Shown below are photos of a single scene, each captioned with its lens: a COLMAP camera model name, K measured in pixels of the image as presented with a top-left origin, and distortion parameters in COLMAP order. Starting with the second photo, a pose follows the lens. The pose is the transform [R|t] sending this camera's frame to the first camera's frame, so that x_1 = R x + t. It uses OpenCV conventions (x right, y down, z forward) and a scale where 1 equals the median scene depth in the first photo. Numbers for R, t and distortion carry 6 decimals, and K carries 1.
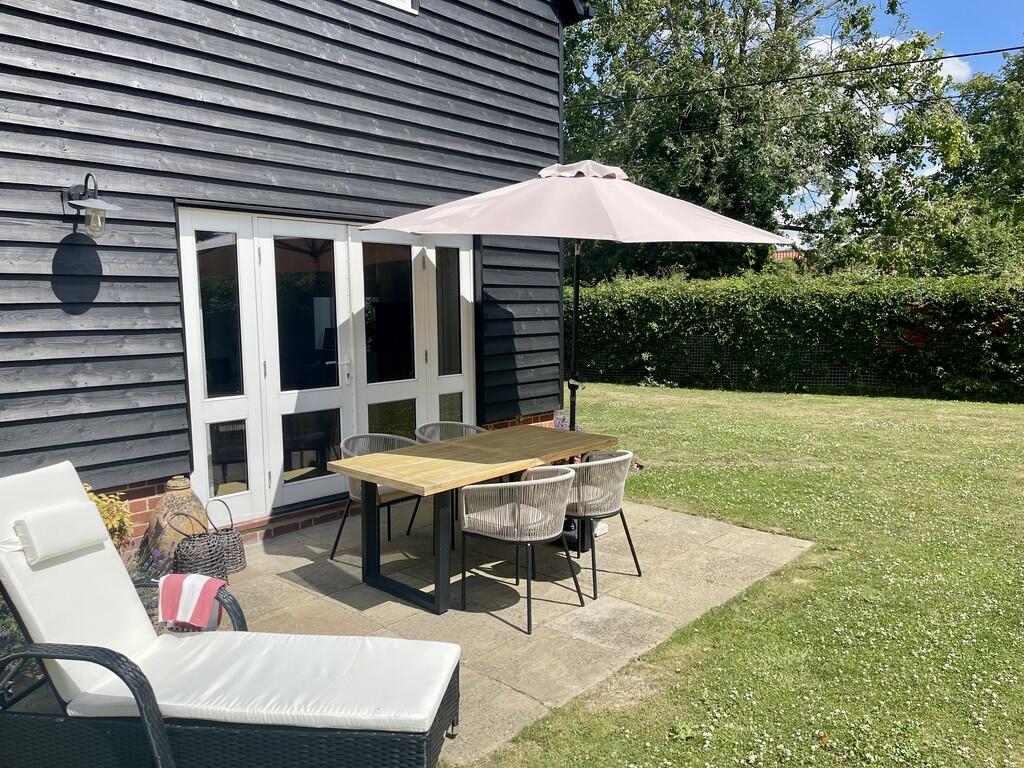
lens RADIAL K [[767.0, 0, 516.5], [0, 767.0, 384.8], [0, 0, 1]] dist [0.011074, -0.016494]
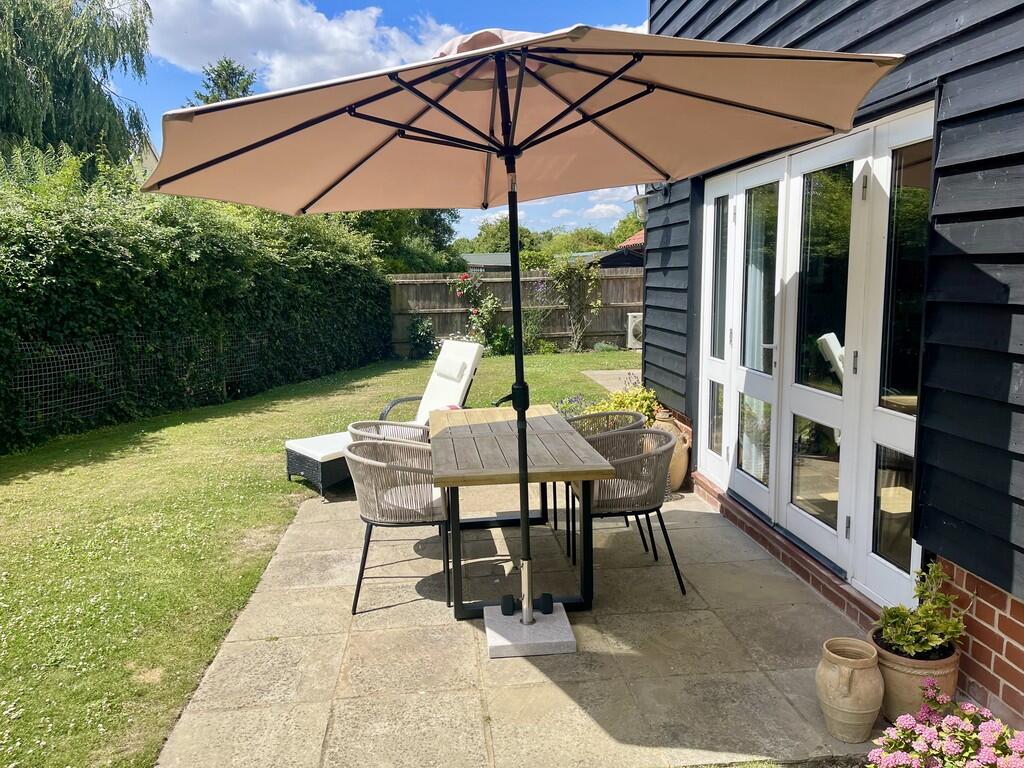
lens RADIAL K [[767.0, 0, 510.4], [0, 767.0, 386.9], [0, 0, 1]] dist [0.011074, -0.016494]
pose [[-0.671187, 0.121508, -0.731262, 0.597315], [-0.064001, 0.973292, 0.220467, -0.165901], [0.738520, 0.194776, -0.645485, 1.561537]]
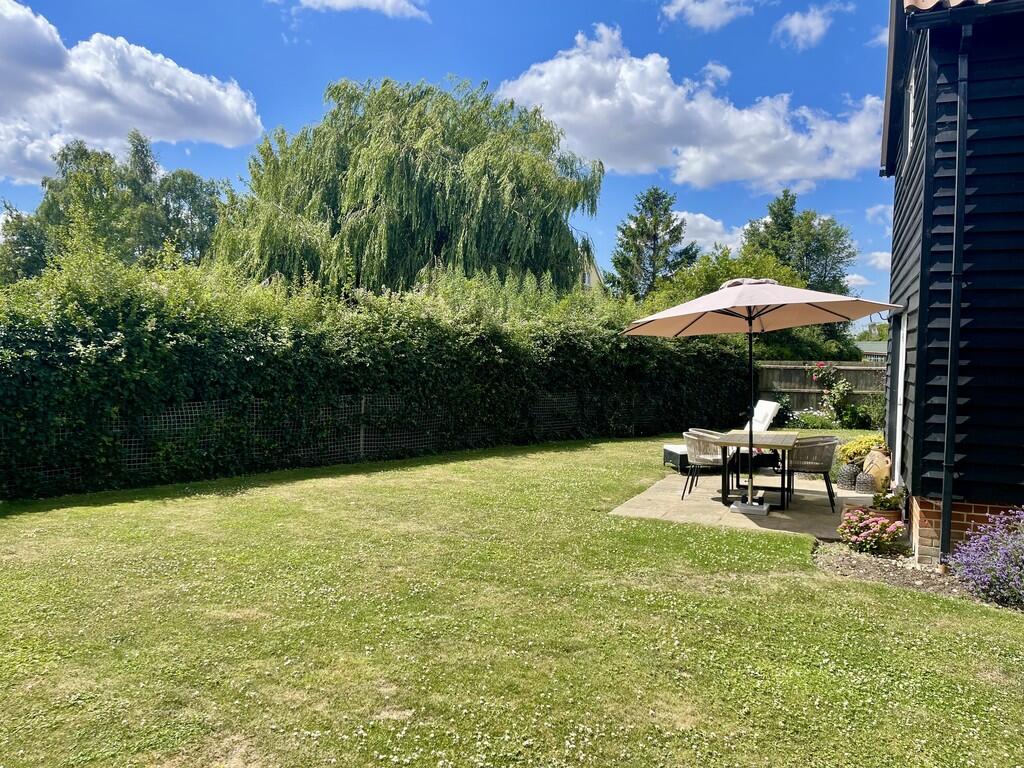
lens RADIAL K [[767.0, 0, 503.0], [0, 767.0, 387.5], [0, 0, 1]] dist [0.011074, -0.016494]
pose [[-0.951902, 0.001119, -0.306400, 1.167156], [-0.045739, 0.988270, 0.145706, -0.291297], [0.302969, 0.152712, -0.940685, 2.603610]]
